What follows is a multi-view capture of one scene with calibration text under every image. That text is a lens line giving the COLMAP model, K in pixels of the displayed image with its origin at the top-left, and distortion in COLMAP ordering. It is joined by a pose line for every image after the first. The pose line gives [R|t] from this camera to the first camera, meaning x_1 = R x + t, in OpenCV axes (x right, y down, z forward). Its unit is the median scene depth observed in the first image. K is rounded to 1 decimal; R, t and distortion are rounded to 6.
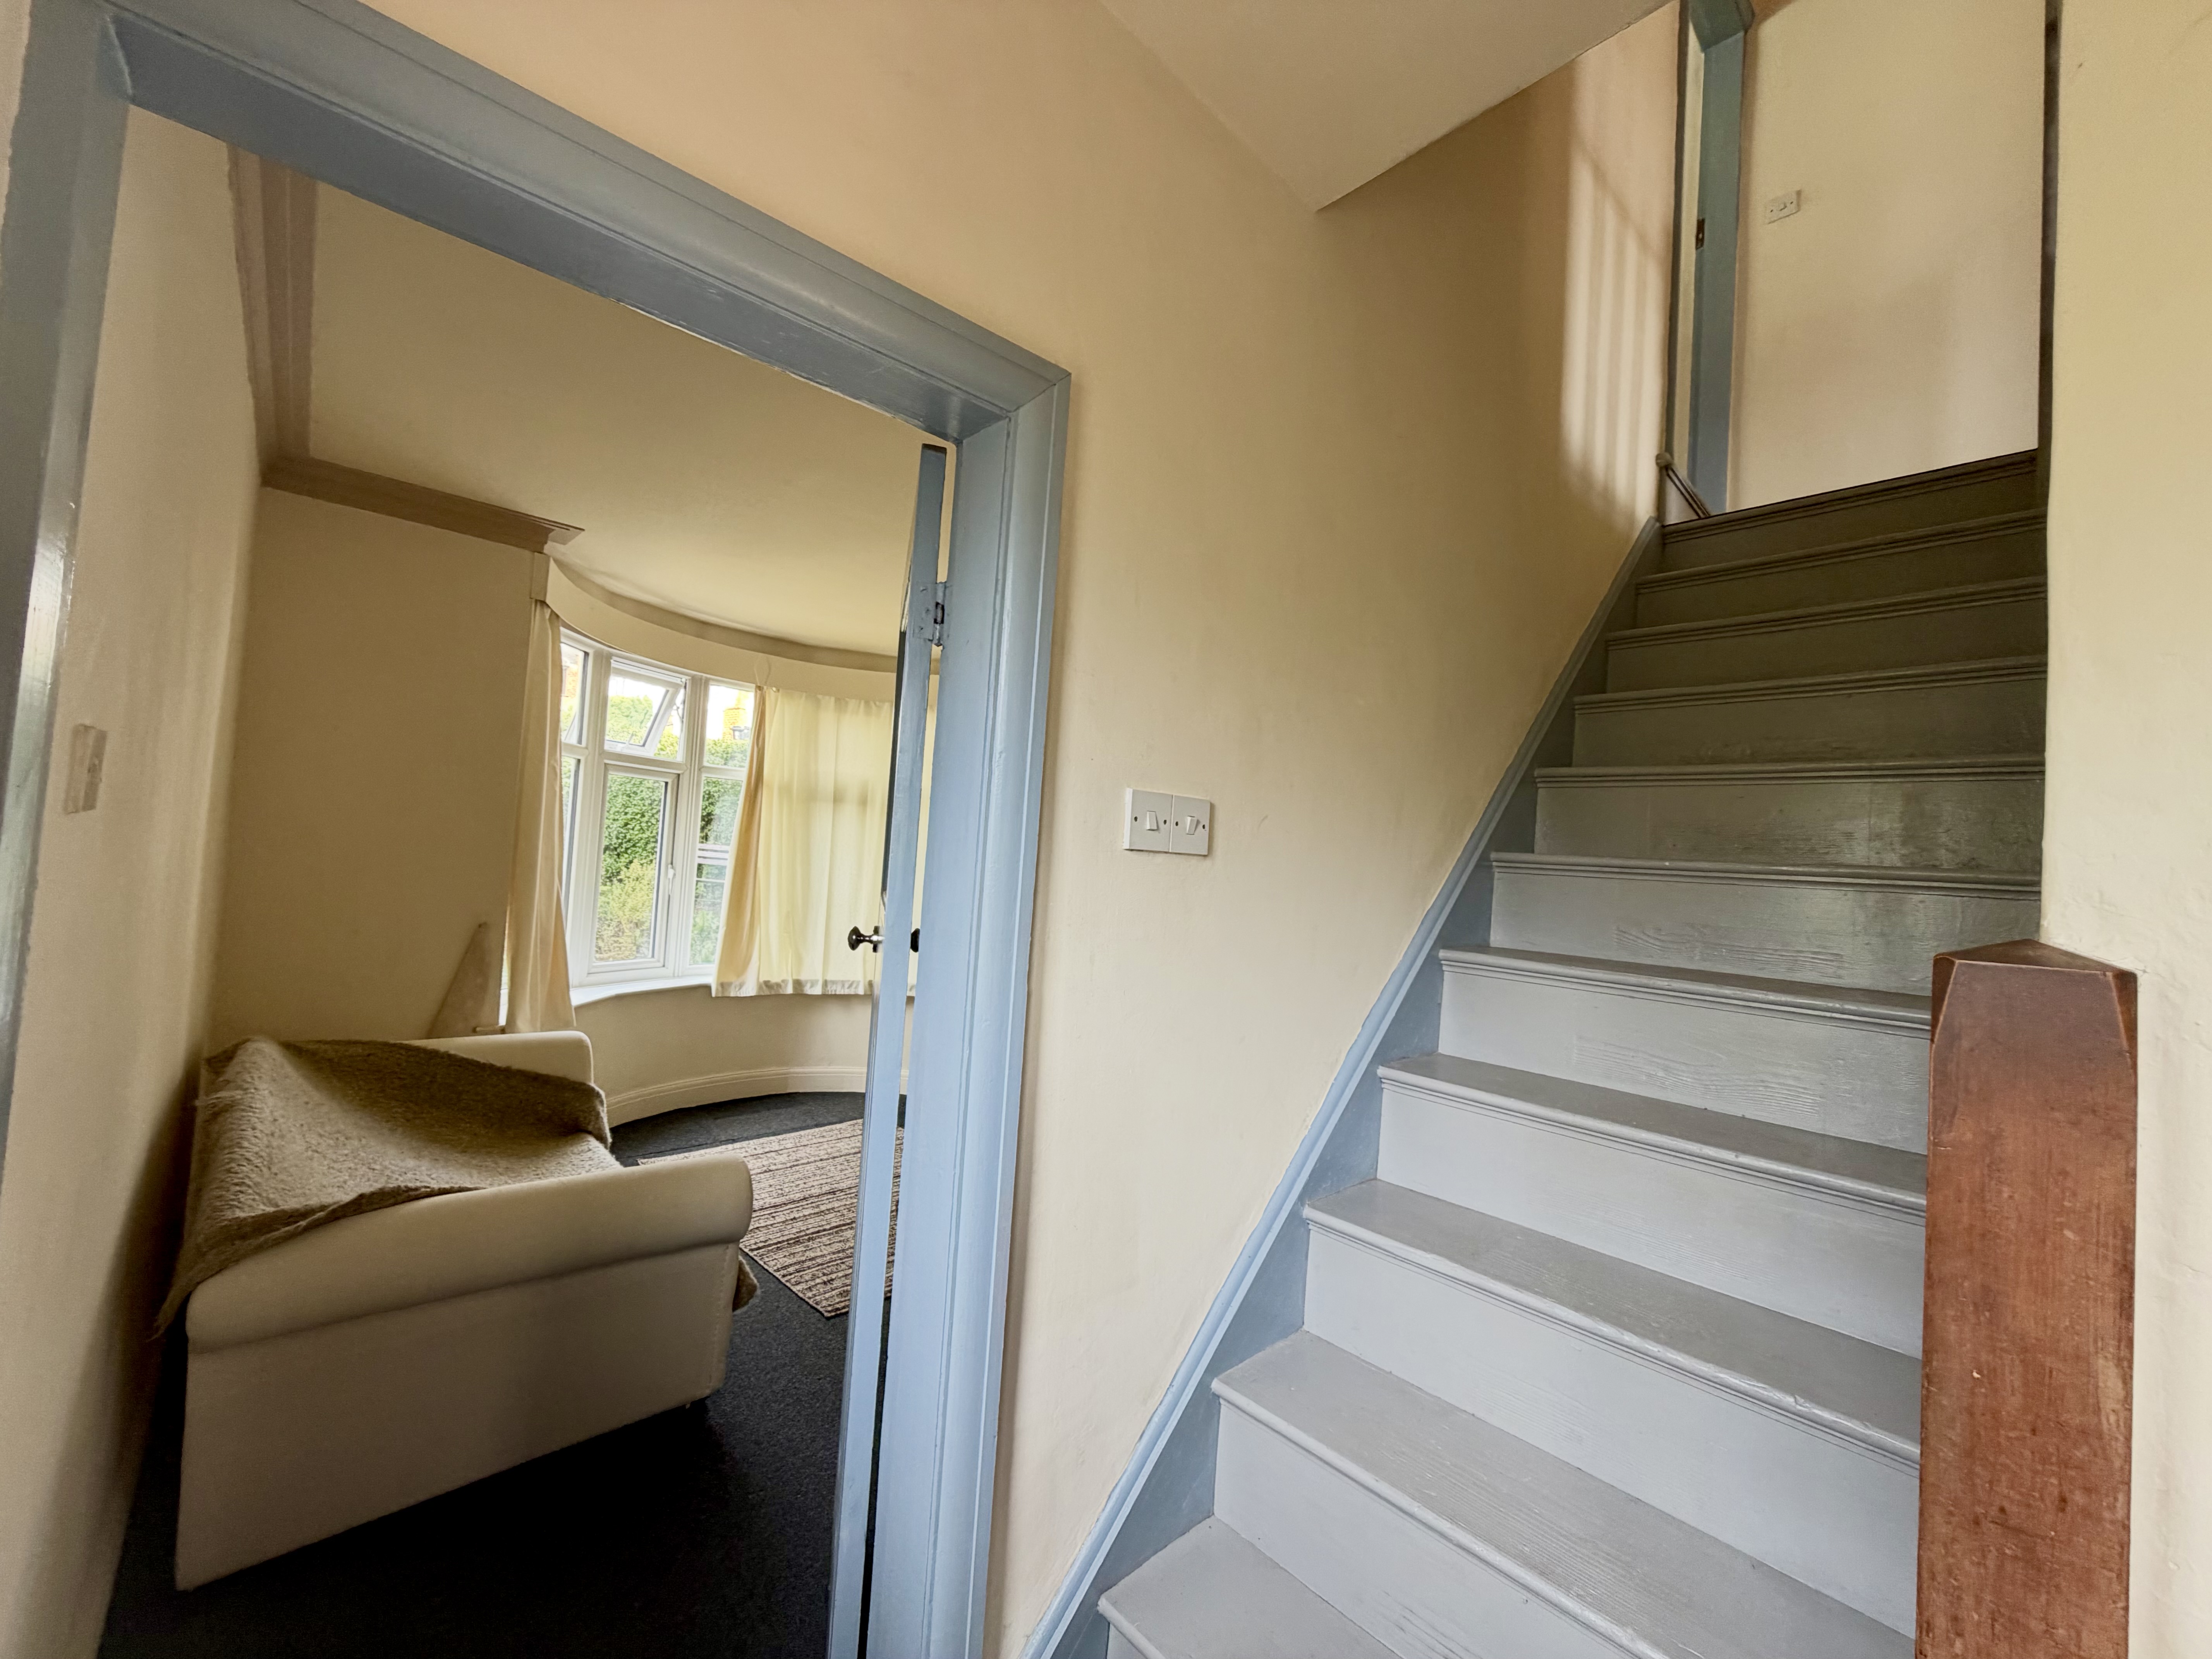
lens RADIAL K [[880.3, 0, 1110.5], [0, 880.3, 826.0], [0, 0, 1]] dist [0.000353, -0.000183]
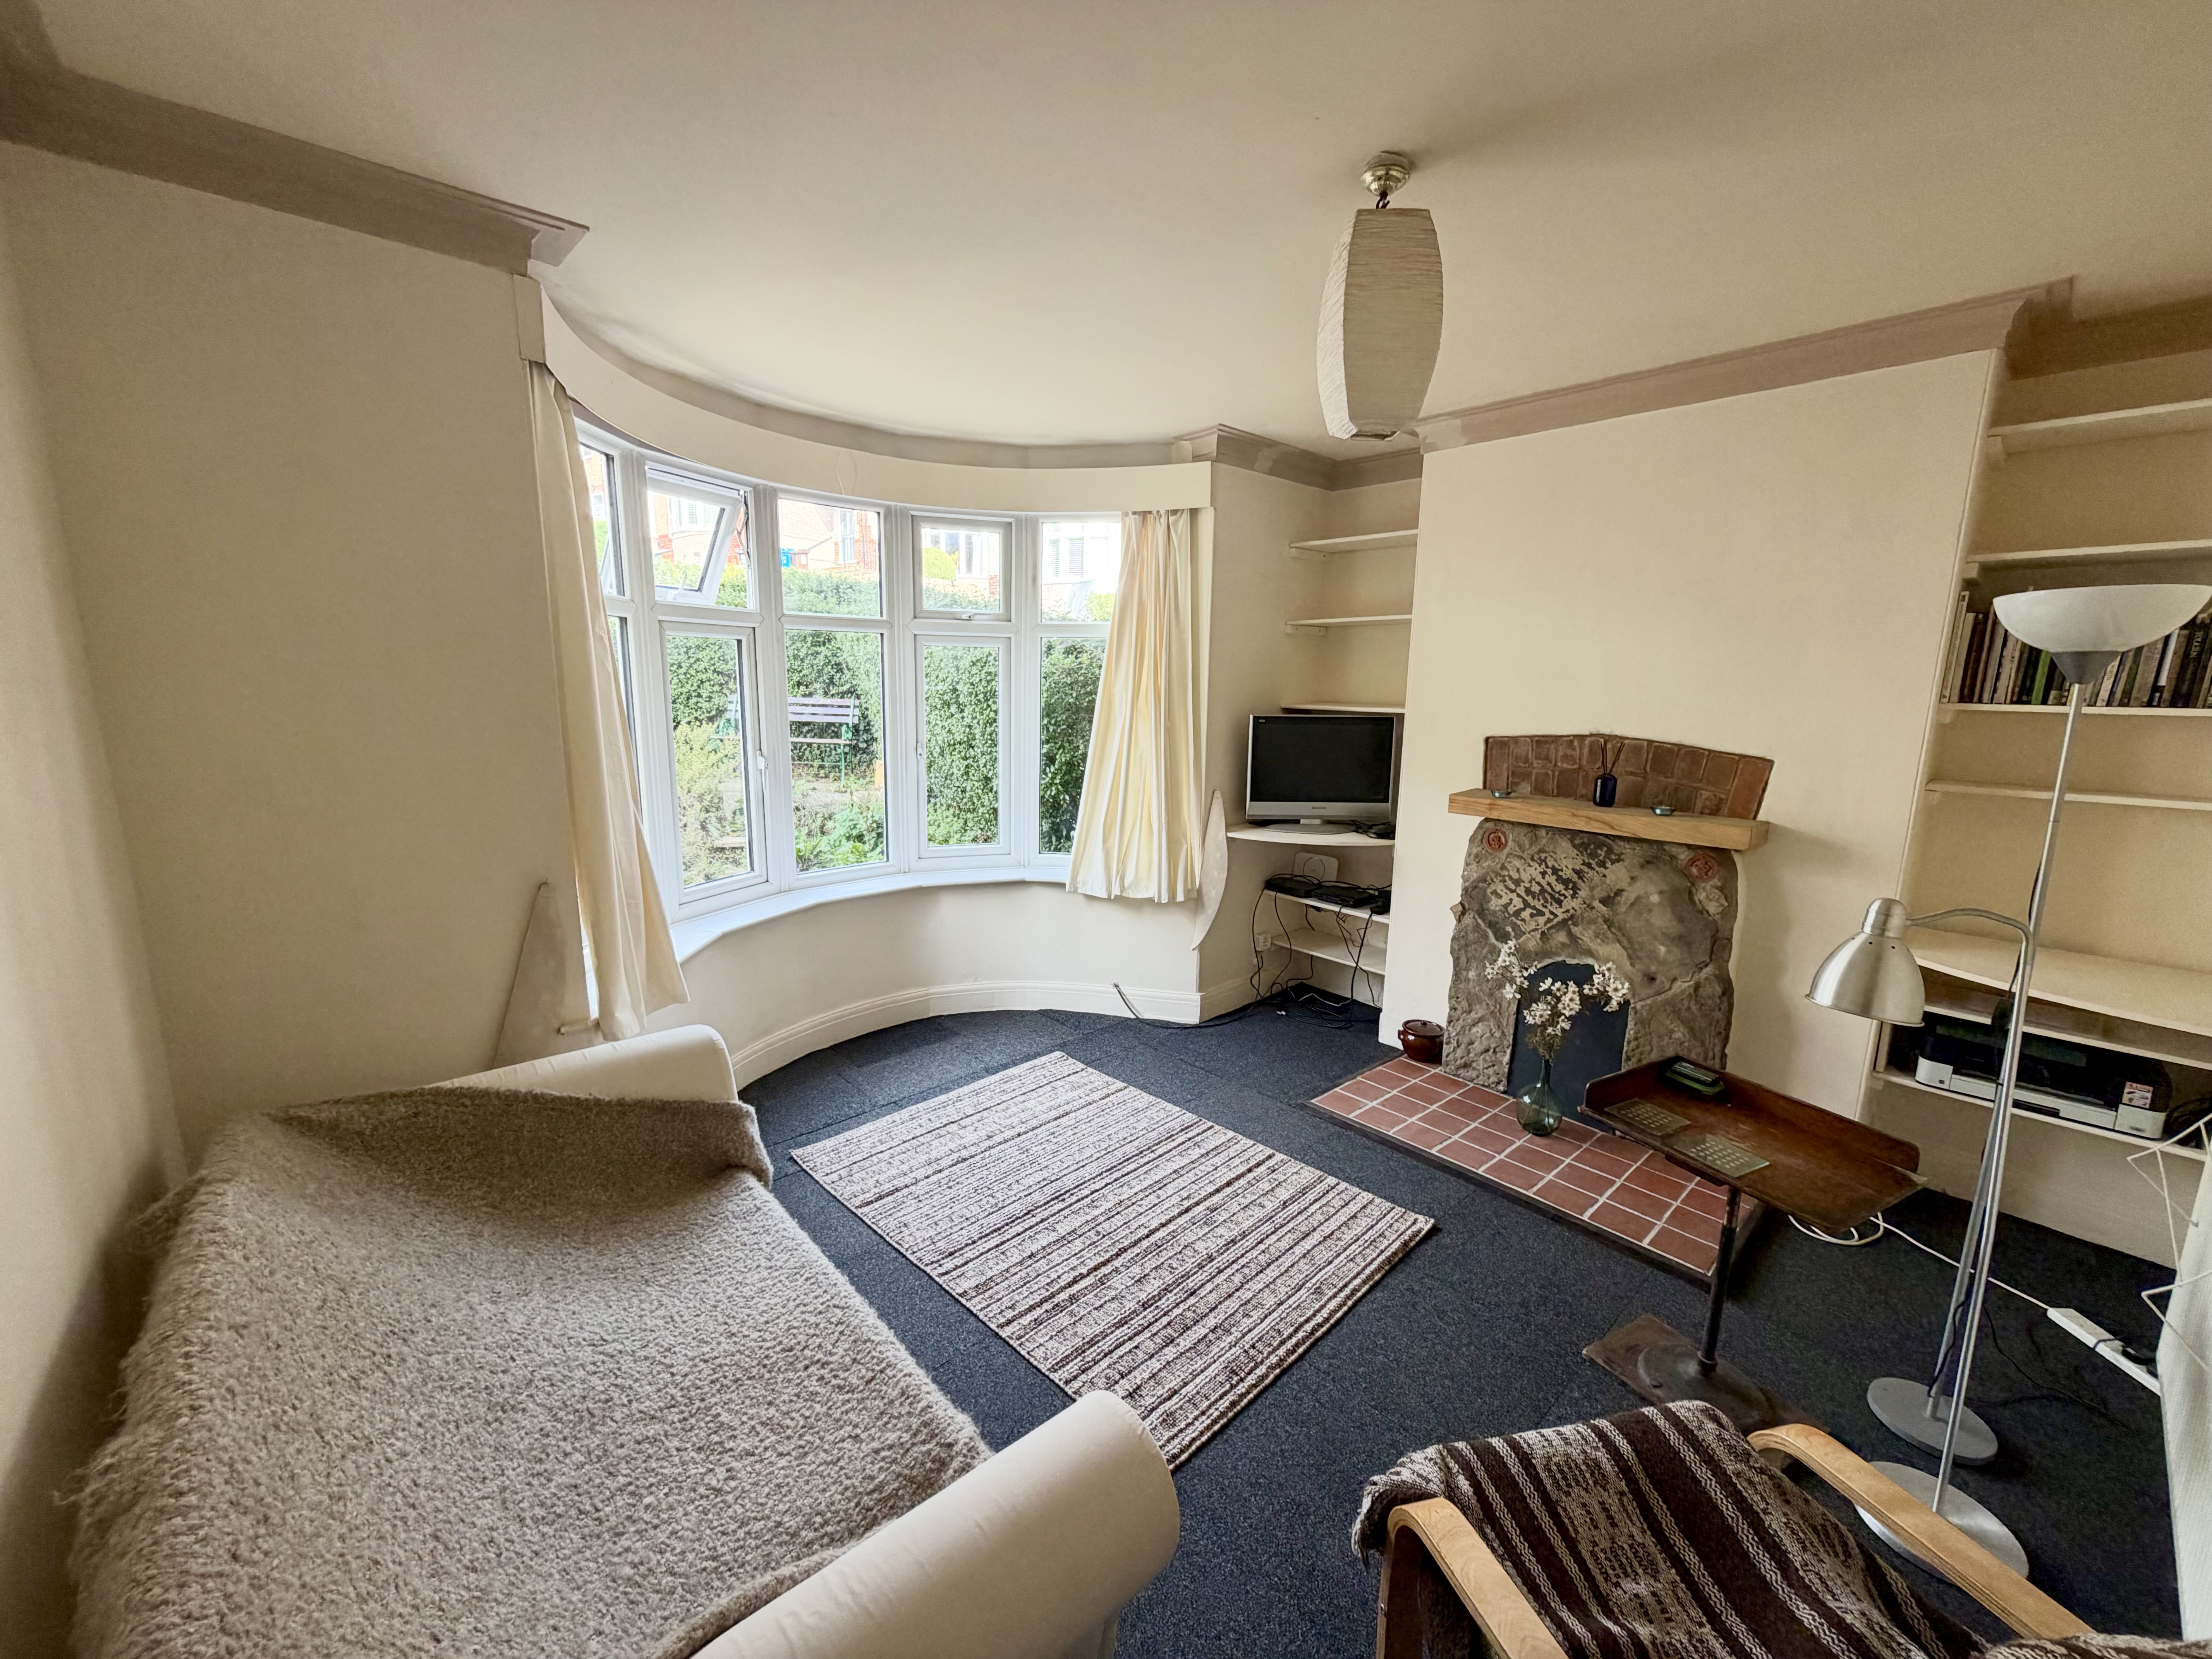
lens RADIAL K [[880.3, 0, 1101.4], [0, 880.3, 825.3], [0, 0, 1]] dist [0.000353, -0.000183]
pose [[0.998550, -0.043368, -0.031900, -0.248546], [0.049097, 0.976667, 0.209073, -0.050288], [0.022089, -0.210336, 0.977380, 0.340948]]
